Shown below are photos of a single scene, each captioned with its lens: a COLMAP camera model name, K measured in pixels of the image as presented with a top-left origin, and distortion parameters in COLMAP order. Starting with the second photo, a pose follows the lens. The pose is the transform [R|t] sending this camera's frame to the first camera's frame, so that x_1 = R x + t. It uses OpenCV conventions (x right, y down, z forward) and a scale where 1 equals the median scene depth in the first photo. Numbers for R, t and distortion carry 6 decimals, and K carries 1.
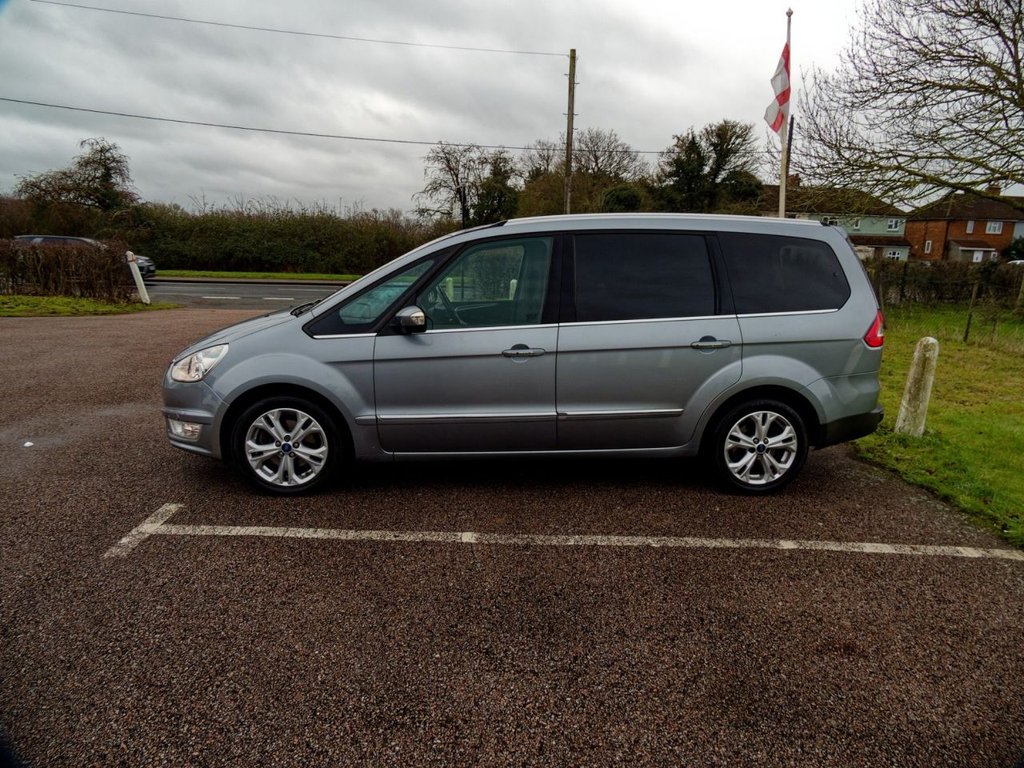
lens RADIAL K [[654.5, 0, 512.9], [0, 654.5, 390.9], [0, 0, 1]] dist [0.003351, -0.001024]
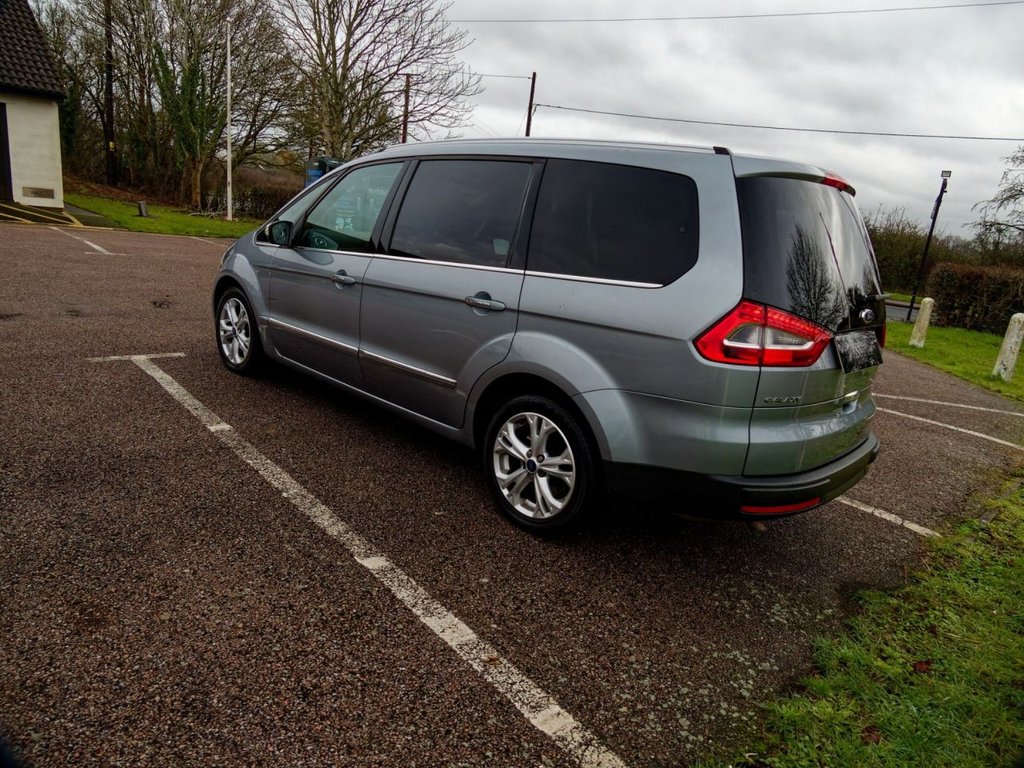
lens RADIAL K [[654.5, 0, 508.0], [0, 654.5, 391.4], [0, 0, 1]] dist [0.003351, -0.001024]
pose [[0.664640, 0.247957, -0.704820, 0.842114], [-0.256928, 0.961648, 0.096029, -0.050301], [0.701599, 0.117263, 0.702857, 0.479983]]
